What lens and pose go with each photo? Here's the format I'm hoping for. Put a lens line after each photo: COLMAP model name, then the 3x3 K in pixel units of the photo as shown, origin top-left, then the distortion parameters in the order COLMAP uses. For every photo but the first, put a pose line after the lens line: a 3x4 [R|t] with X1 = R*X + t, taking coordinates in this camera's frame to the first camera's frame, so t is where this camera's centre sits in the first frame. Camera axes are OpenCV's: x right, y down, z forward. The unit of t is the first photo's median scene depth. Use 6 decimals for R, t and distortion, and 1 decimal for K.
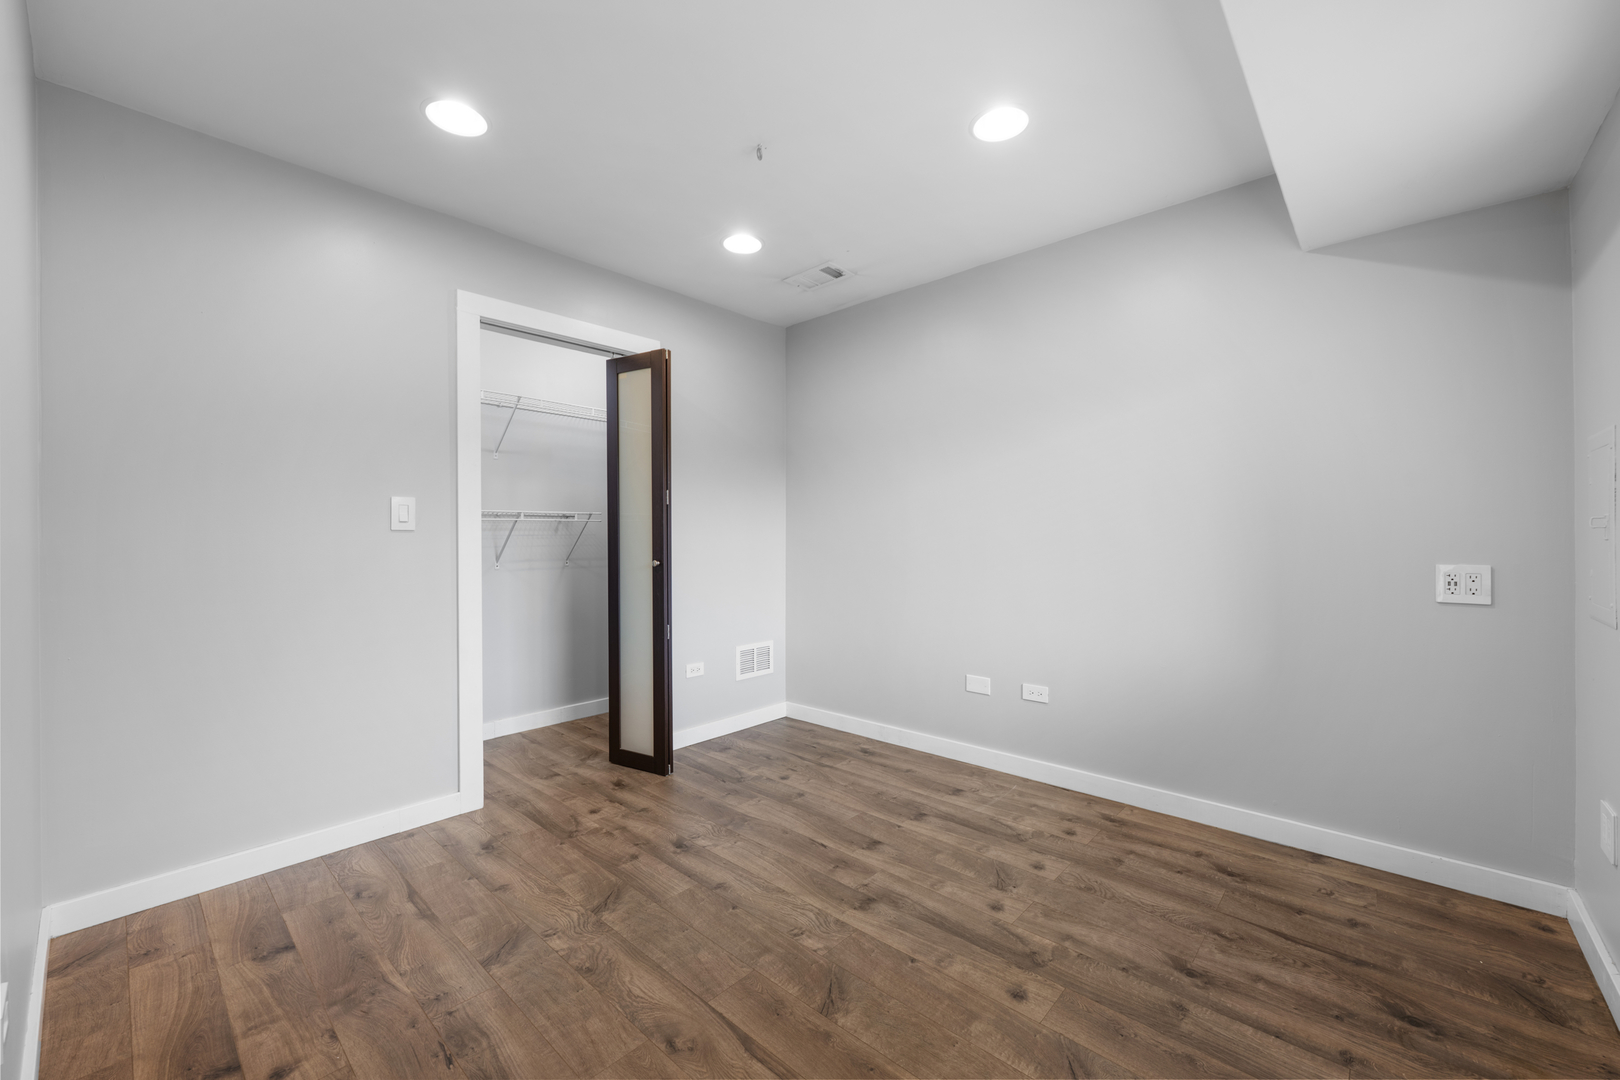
lens RADIAL K [[644.3, 0, 807.7], [0, 644.3, 532.8], [0, 0, 1]] dist [0.001062, -0.000069]
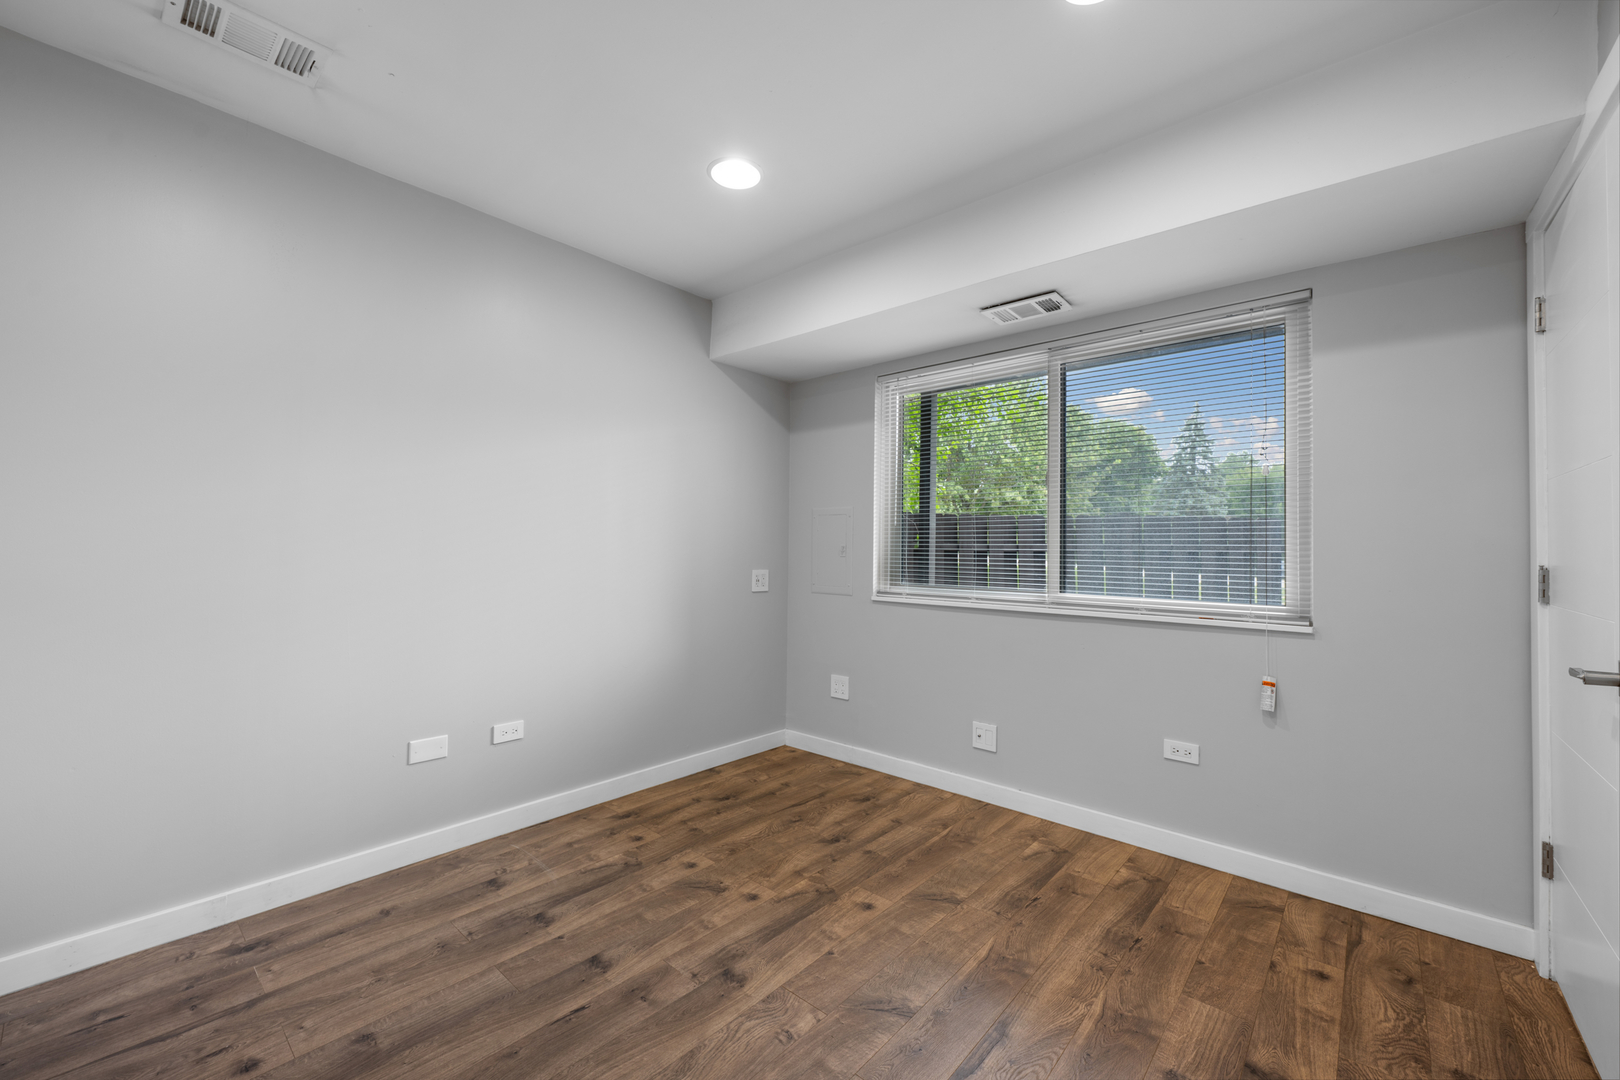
lens RADIAL K [[644.3, 0, 807.4], [0, 644.3, 554.1], [0, 0, 1]] dist [0.001062, -0.000069]
pose [[-0.026127, 0.000177, 0.999659, -0.712998], [-0.018041, 0.999837, -0.000648, 0.003466], [-0.999496, -0.018052, -0.026120, 0.851751]]
